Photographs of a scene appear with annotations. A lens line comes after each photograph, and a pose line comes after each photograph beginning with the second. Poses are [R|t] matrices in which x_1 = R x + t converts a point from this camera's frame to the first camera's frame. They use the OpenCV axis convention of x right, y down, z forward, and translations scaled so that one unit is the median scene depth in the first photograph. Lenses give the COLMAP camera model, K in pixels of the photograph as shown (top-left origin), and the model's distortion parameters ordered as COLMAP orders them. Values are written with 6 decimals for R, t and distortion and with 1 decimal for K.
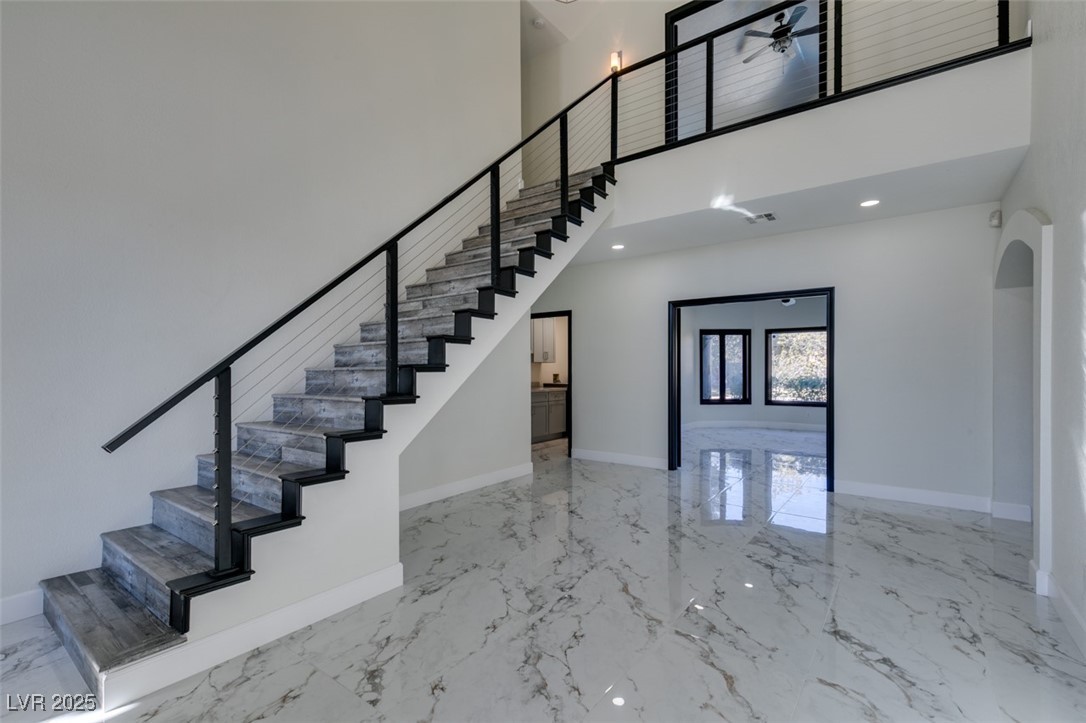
lens RADIAL K [[498.5, 0, 546.4], [0, 498.5, 366.0], [0, 0, 1]] dist [0.011797, -0.003571]
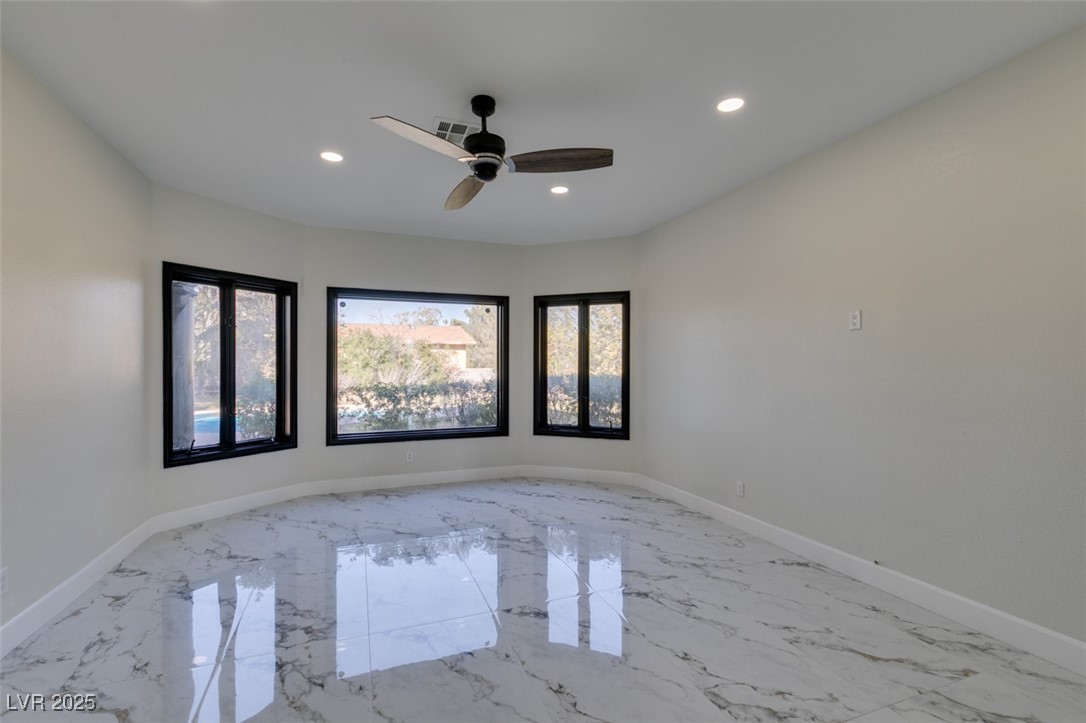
lens RADIAL K [[478.0, 0, 545.6], [0, 478.0, 363.0], [0, 0, 1]] dist [0.001295, -0.001670]
pose [[0.515869, 0.010394, 0.856604, 0.289859], [-0.008043, 0.999941, -0.007289, 0.002100], [-0.856630, -0.003129, 0.515923, 1.103200]]
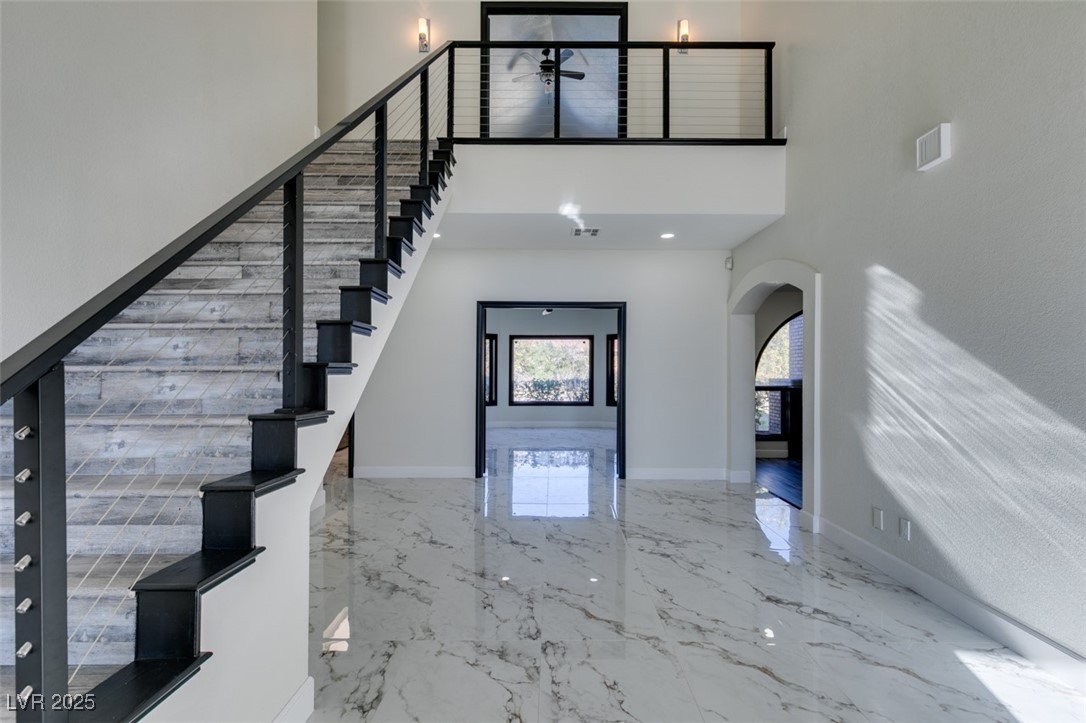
lens RADIAL K [[498.5, 0, 537.5], [0, 498.5, 362.6], [0, 0, 1]] dist [0.011797, -0.003571]
pose [[0.793820, 0.016963, 0.607916, -0.308806], [-0.009392, 0.999834, -0.015635, 0.003006], [-0.608080, 0.006702, 0.793847, 0.217758]]
